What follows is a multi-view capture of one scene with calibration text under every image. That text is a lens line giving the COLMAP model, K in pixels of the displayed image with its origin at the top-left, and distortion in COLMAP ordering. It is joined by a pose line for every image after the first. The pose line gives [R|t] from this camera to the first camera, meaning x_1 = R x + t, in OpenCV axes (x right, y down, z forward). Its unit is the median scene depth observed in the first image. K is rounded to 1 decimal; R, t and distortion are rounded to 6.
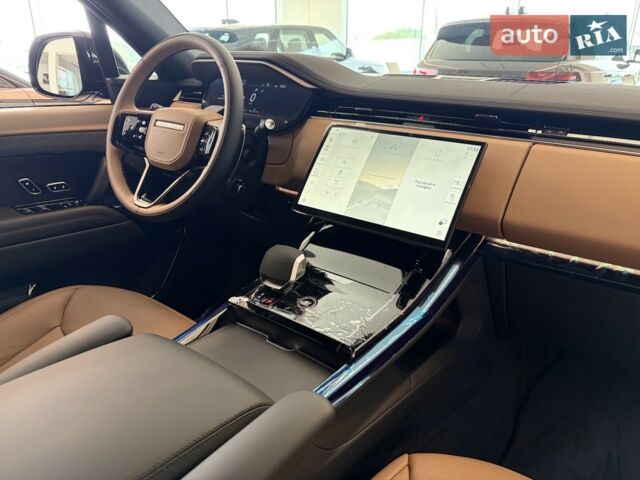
lens RADIAL K [[508.3, 0, 320.0], [0, 508.3, 240.0], [0, 0, 1]] dist [0.002619, -0.002444]
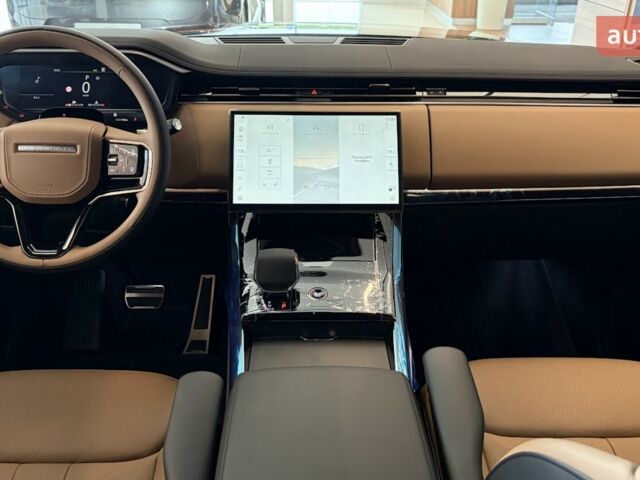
lens RADIAL K [[654.6, 0, 320.0], [0, 654.6, 240.0], [0, 0, 1]] dist [0.139607, -0.420987]
pose [[0.767442, -0.293212, 0.570140, -0.666872], [0.227202, 0.955958, 0.185804, -0.205051], [-0.599510, -0.013057, 0.800261, -0.087920]]
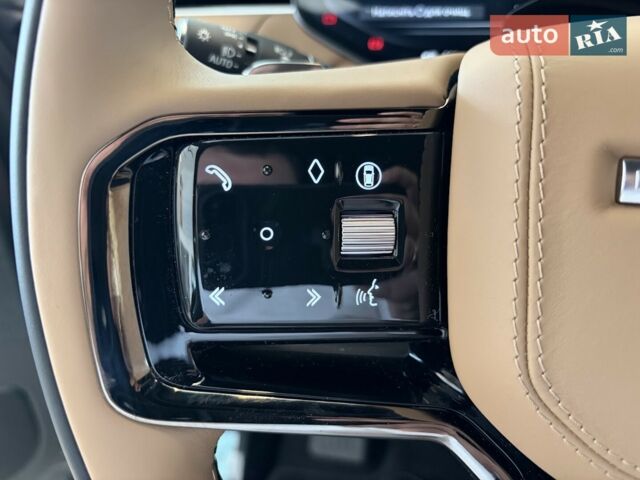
lens RADIAL K [[508.3, 0, 320.0], [0, 508.3, 240.0], [0, 0, 1]] dist [0.002619, -0.002444]
pose [[0.875707, -0.287527, 0.387899, -0.486832], [0.216677, 0.951944, 0.216457, -0.291925], [-0.431495, -0.105504, 0.895925, 1.063086]]
